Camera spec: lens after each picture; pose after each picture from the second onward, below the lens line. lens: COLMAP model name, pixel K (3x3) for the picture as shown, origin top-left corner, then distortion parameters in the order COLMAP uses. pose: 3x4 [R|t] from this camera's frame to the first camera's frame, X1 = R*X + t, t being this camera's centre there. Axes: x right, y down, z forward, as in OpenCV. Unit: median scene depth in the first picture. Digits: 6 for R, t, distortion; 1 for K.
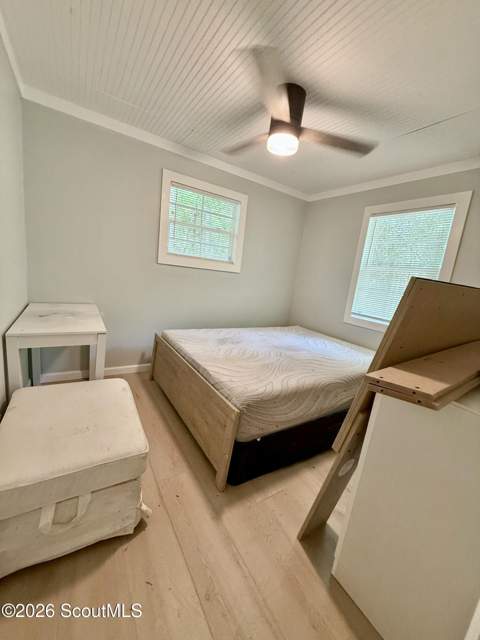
lens RADIAL K [[254.7, 0, 240.0], [0, 254.7, 320.0], [0, 0, 1]] dist [-0.001934, -0.000264]
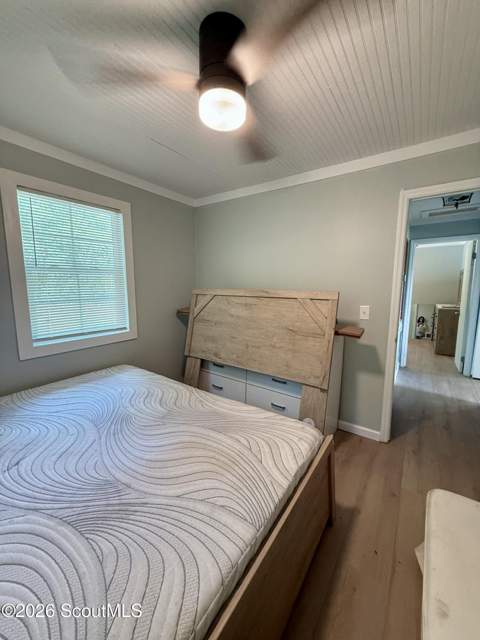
lens RADIAL K [[254.7, 0, 240.0], [0, 254.7, 320.0], [0, 0, 1]] dist [-0.001934, -0.000264]
pose [[-0.368469, -0.244047, 0.897035, -0.489921], [0.130790, 0.941721, 0.309928, -0.323001], [-0.920394, 0.231522, -0.315076, 1.111247]]
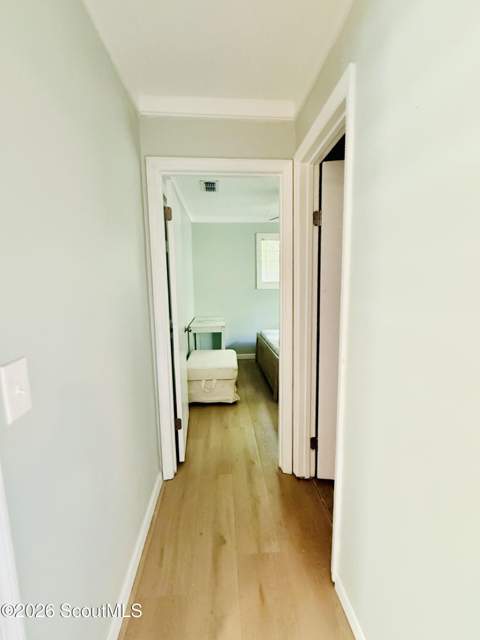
lens RADIAL K [[254.7, 0, 240.0], [0, 254.7, 320.0], [0, 0, 1]] dist [-0.001934, -0.000264]
pose [[0.877166, -0.067598, -0.475405, 0.526398], [0.024022, 0.994979, -0.097154, 0.194651], [0.479586, 0.073800, 0.874386, -0.699105]]
